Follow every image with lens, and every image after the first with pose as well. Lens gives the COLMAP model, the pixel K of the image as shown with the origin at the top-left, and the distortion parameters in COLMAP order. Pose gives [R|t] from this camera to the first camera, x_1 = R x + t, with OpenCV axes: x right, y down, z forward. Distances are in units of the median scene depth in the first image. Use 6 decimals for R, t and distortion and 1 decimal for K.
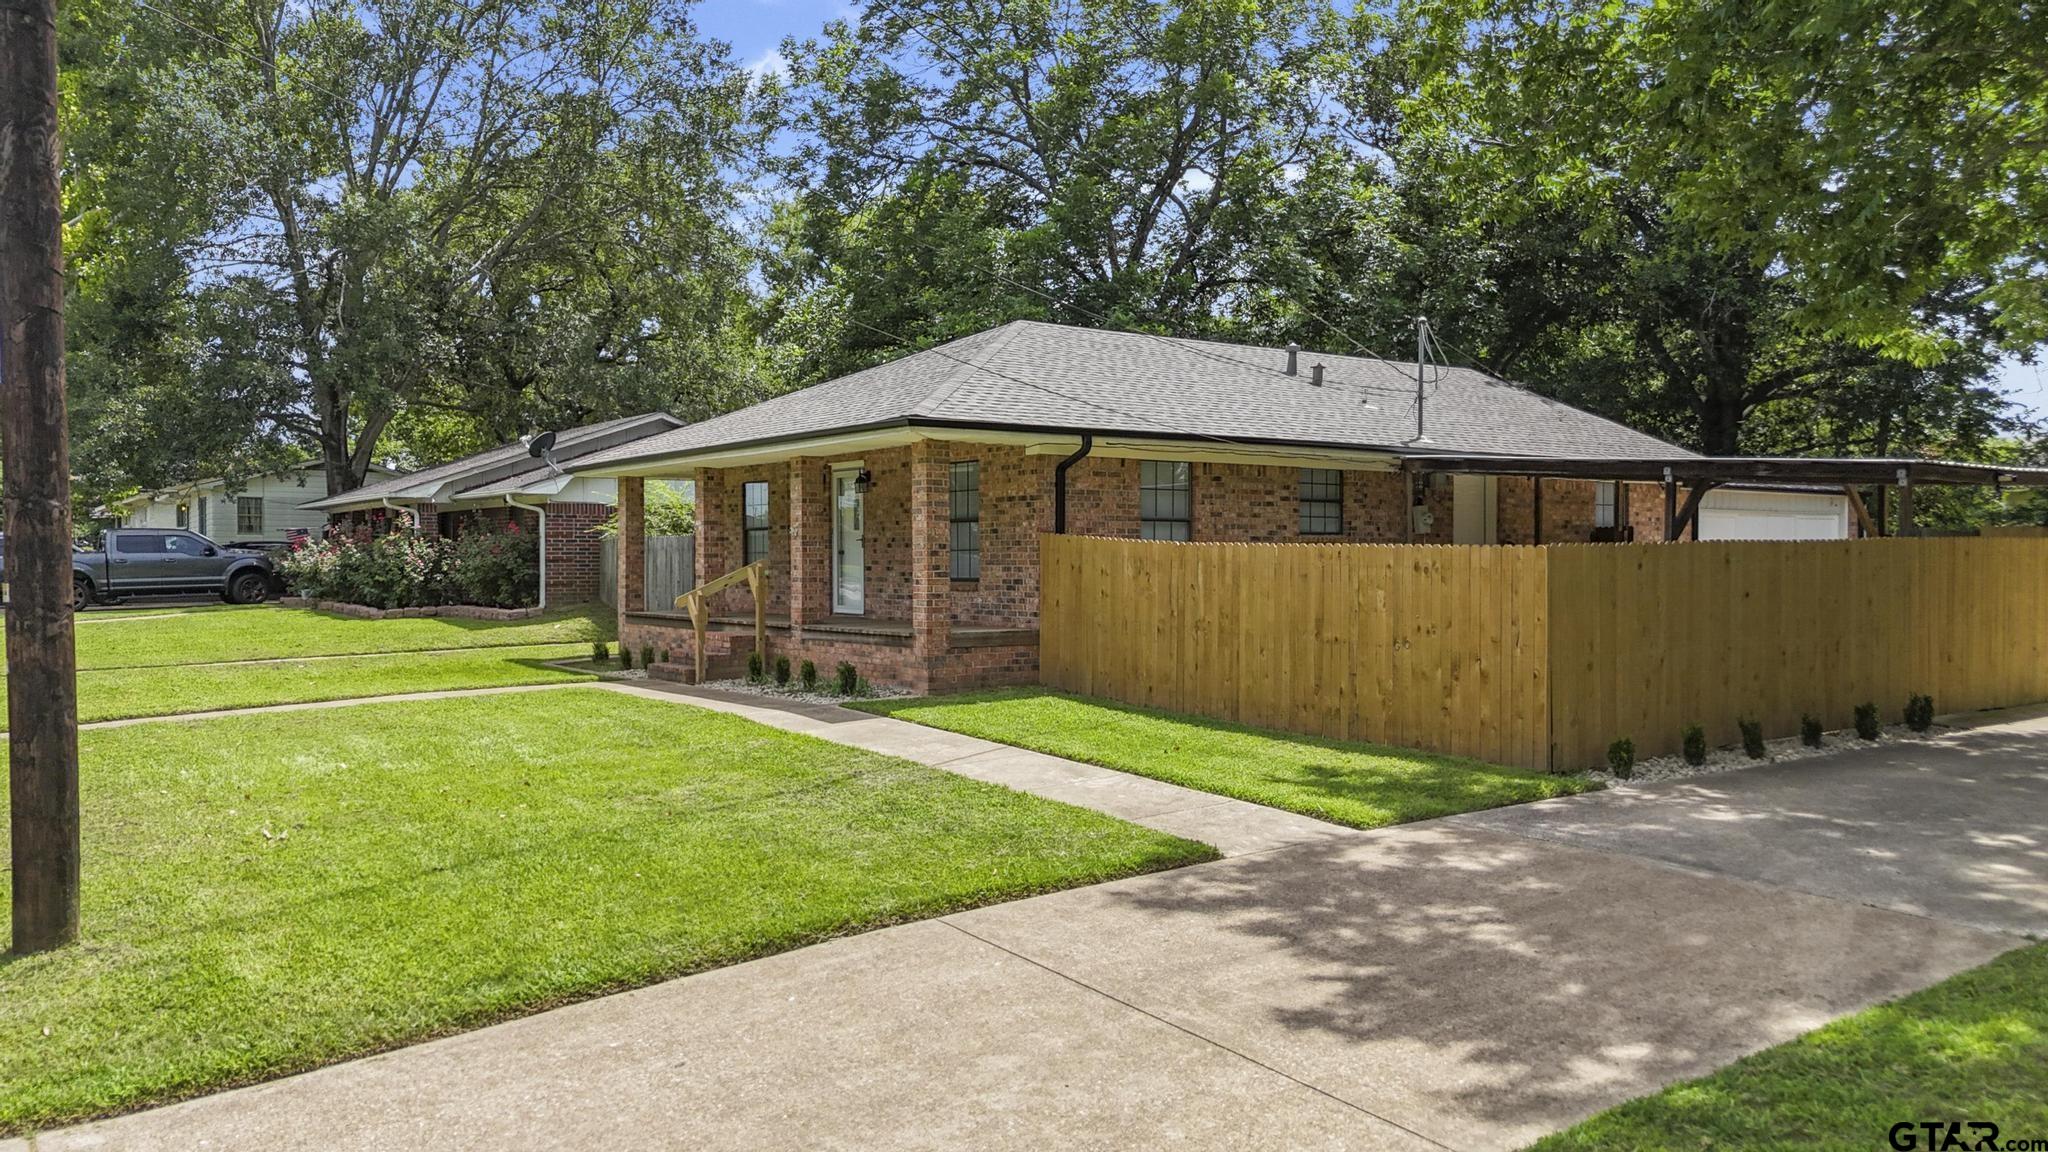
lens RADIAL K [[1536.4, 0, 1048.0], [0, 1536.4, 579.1], [0, 0, 1]] dist [0.031385, -0.006067]
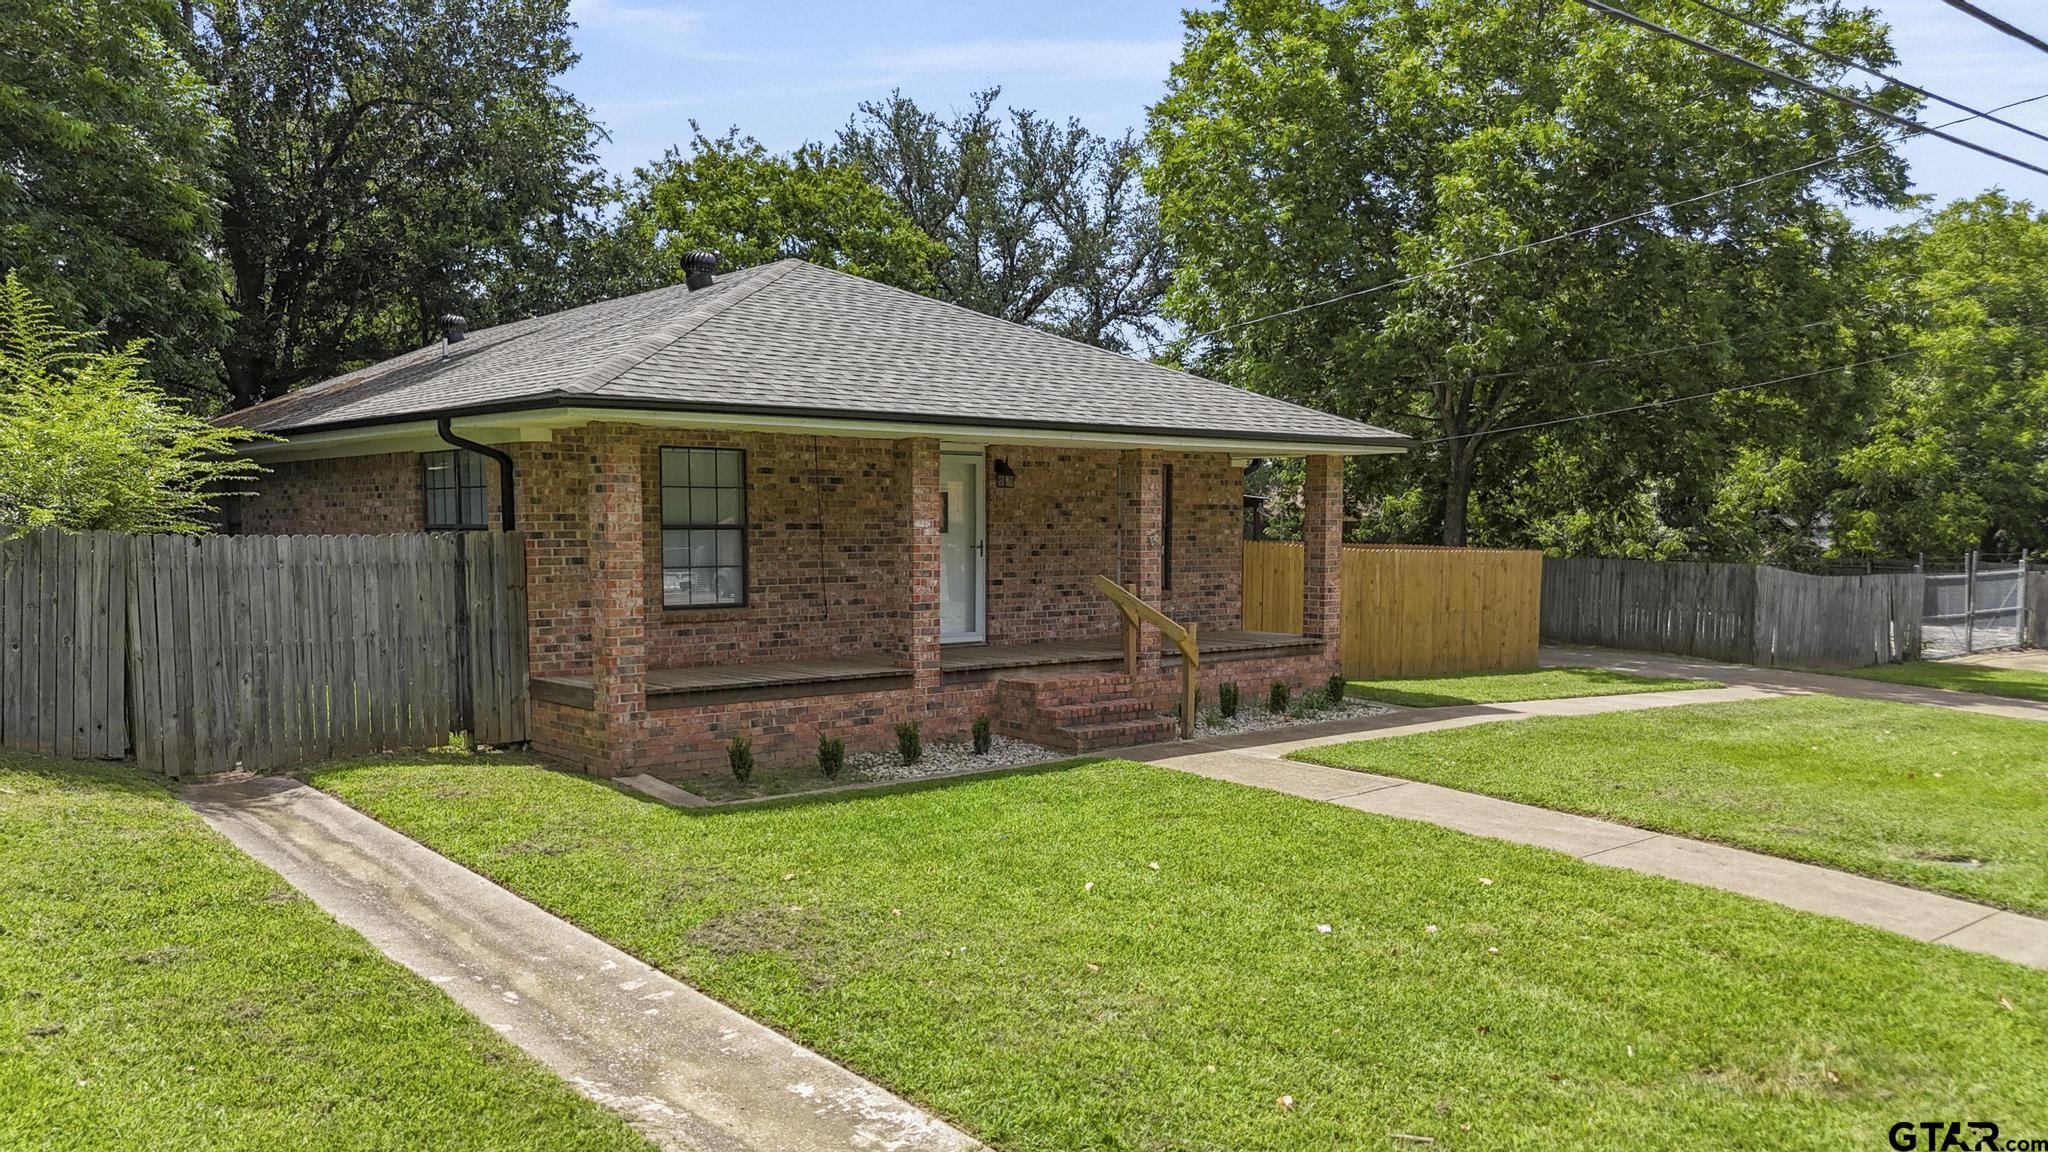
lens RADIAL K [[1535.5, 0, 1045.8], [0, 1535.5, 640.3], [0, 0, 1]] dist [0.059026, -0.001161]
pose [[-0.067970, -0.074387, 0.994910, -1.052892], [0.011504, 0.997092, 0.075336, -0.042484], [-0.997621, 0.016566, -0.066916, 1.191075]]
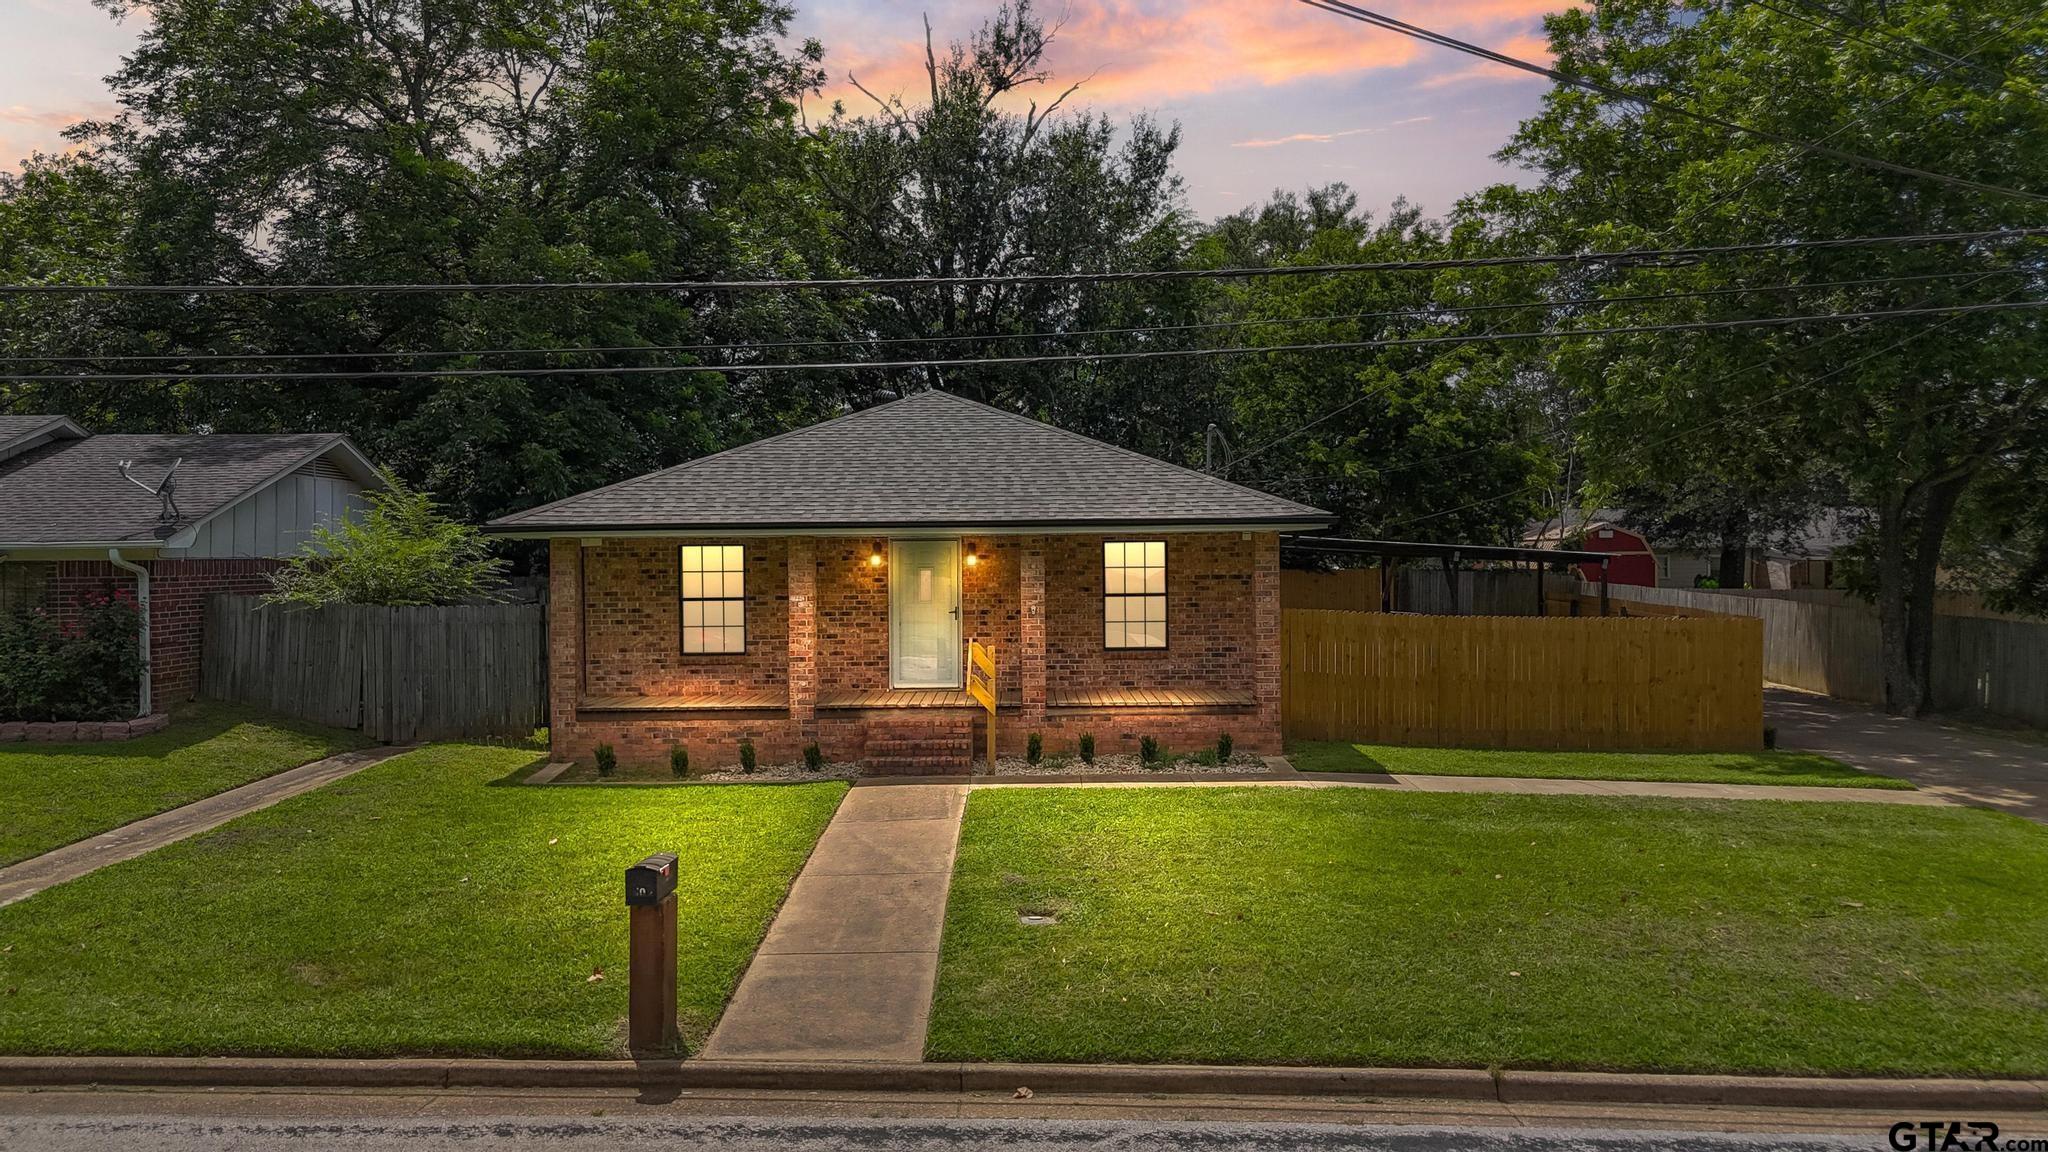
lens RADIAL K [[1534.2, 0, 1052.0], [0, 1534.2, 563.2], [0, 0, 1]] dist [0.048025, -0.045149]
pose [[0.583012, -0.006196, 0.812440, -1.031164], [0.017243, 0.999840, -0.004749, -0.059753], [-0.812281, 0.016778, 0.583025, 0.439874]]
